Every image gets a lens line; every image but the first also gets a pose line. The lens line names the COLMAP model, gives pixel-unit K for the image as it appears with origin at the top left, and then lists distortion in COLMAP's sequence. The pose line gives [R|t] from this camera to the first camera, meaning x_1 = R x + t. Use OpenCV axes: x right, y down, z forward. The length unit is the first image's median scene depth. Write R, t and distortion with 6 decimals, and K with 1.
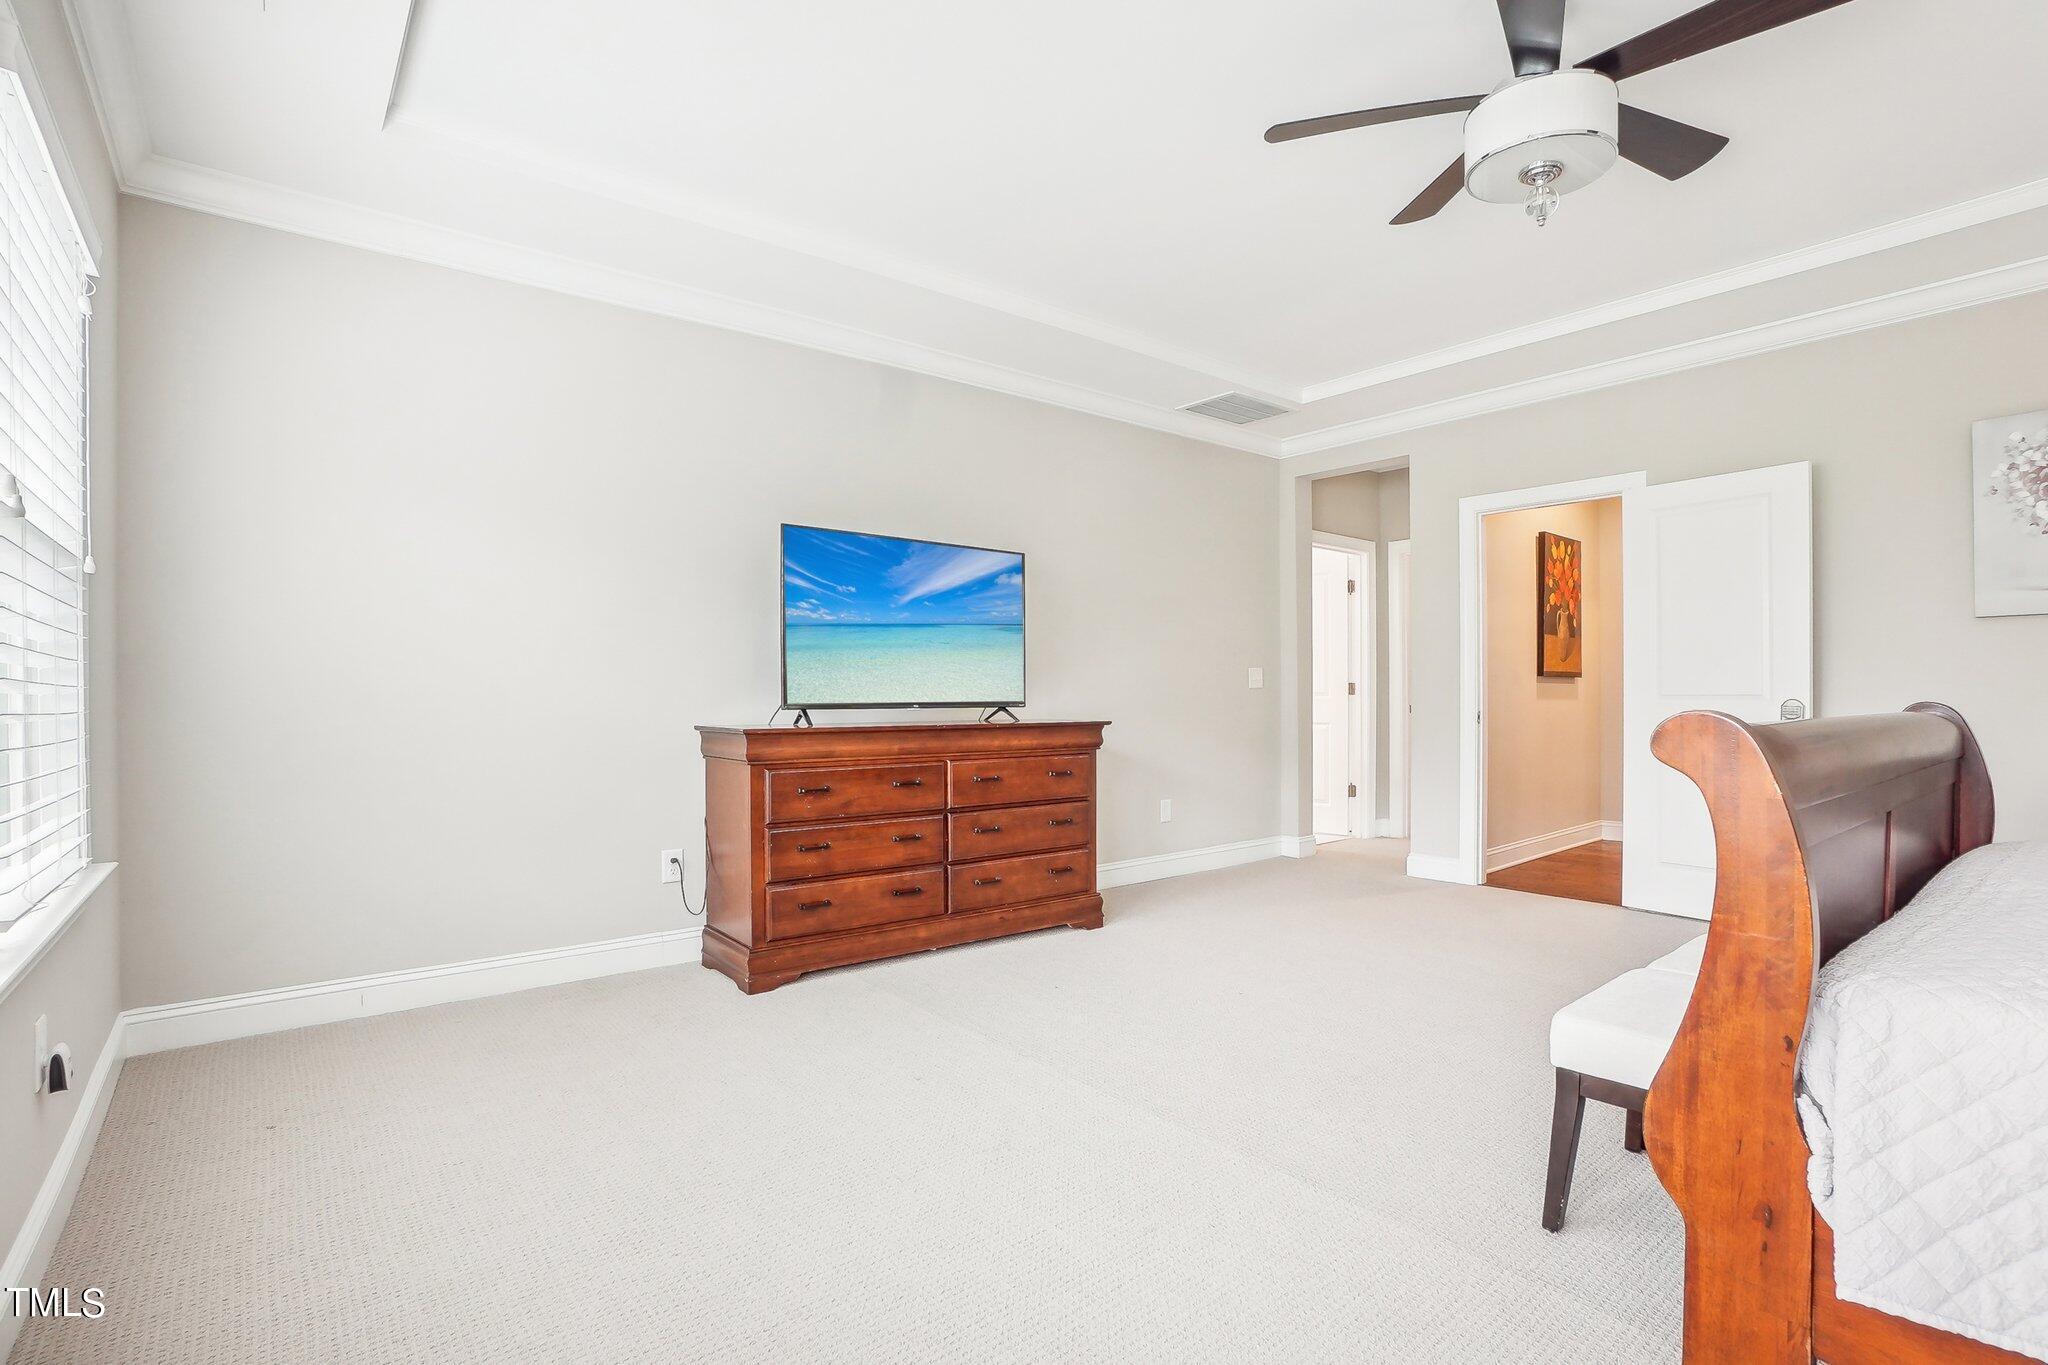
lens RADIAL K [[825.6, 0, 850.6], [0, 825.6, 705.8], [0, 0, 1]] dist [-0.055467, 0.010767]
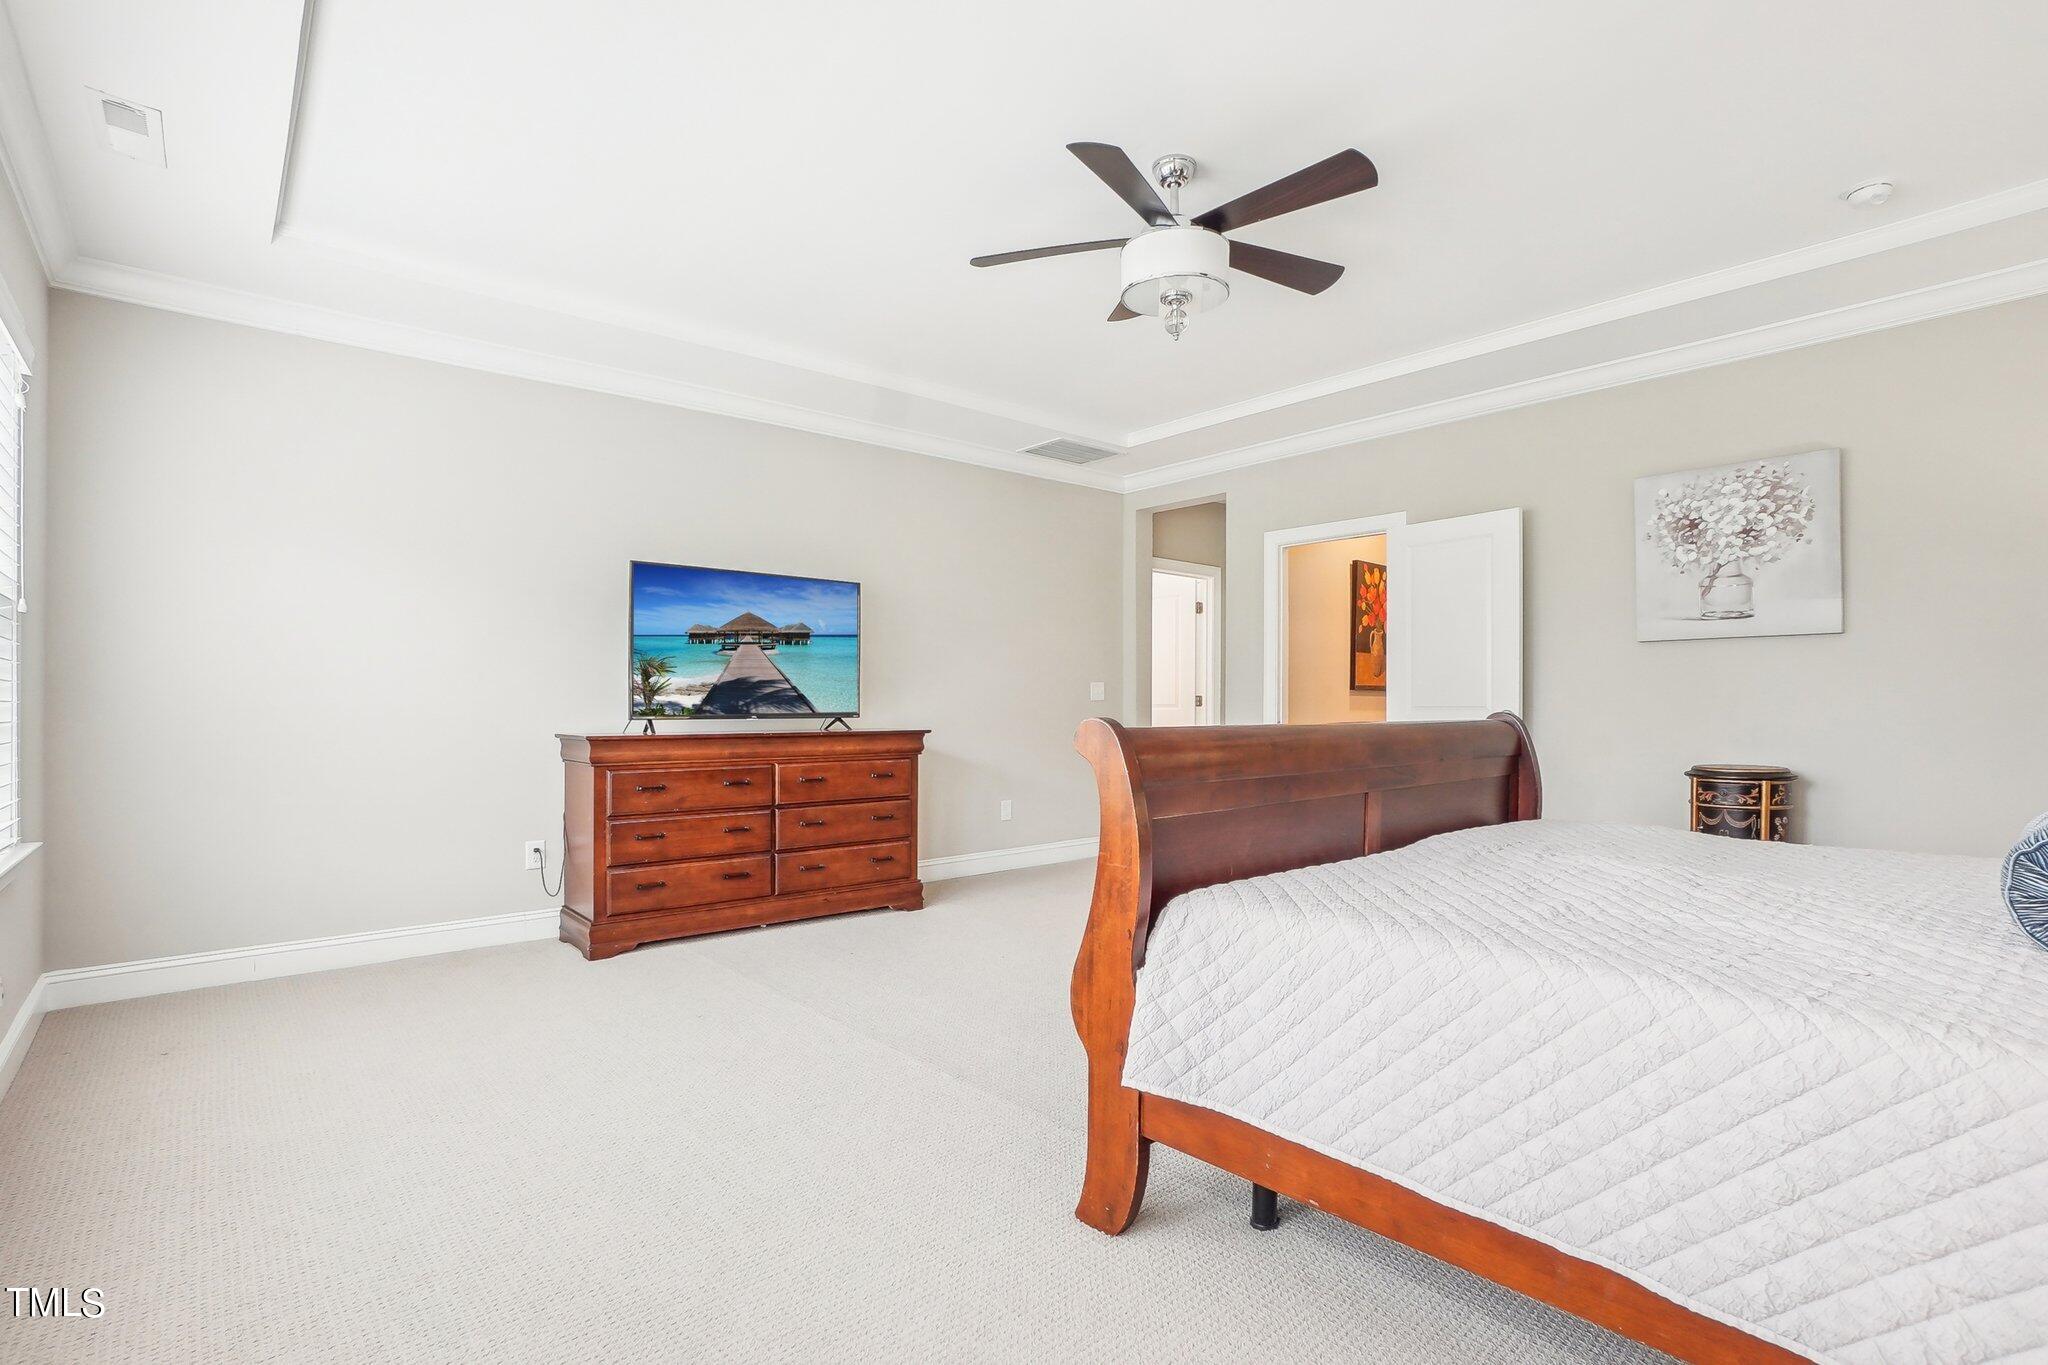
lens RADIAL K [[981.3, 0, 1010.1], [0, 981.3, 703.4], [0, 0, 1]] dist [-0.056815, 0.008894]
pose [[0.998360, -0.000029, 0.057242, 0.376693], [0.000922, 0.999878, -0.015586, 0.003512], [-0.057234, 0.015613, 0.998239, -0.406593]]
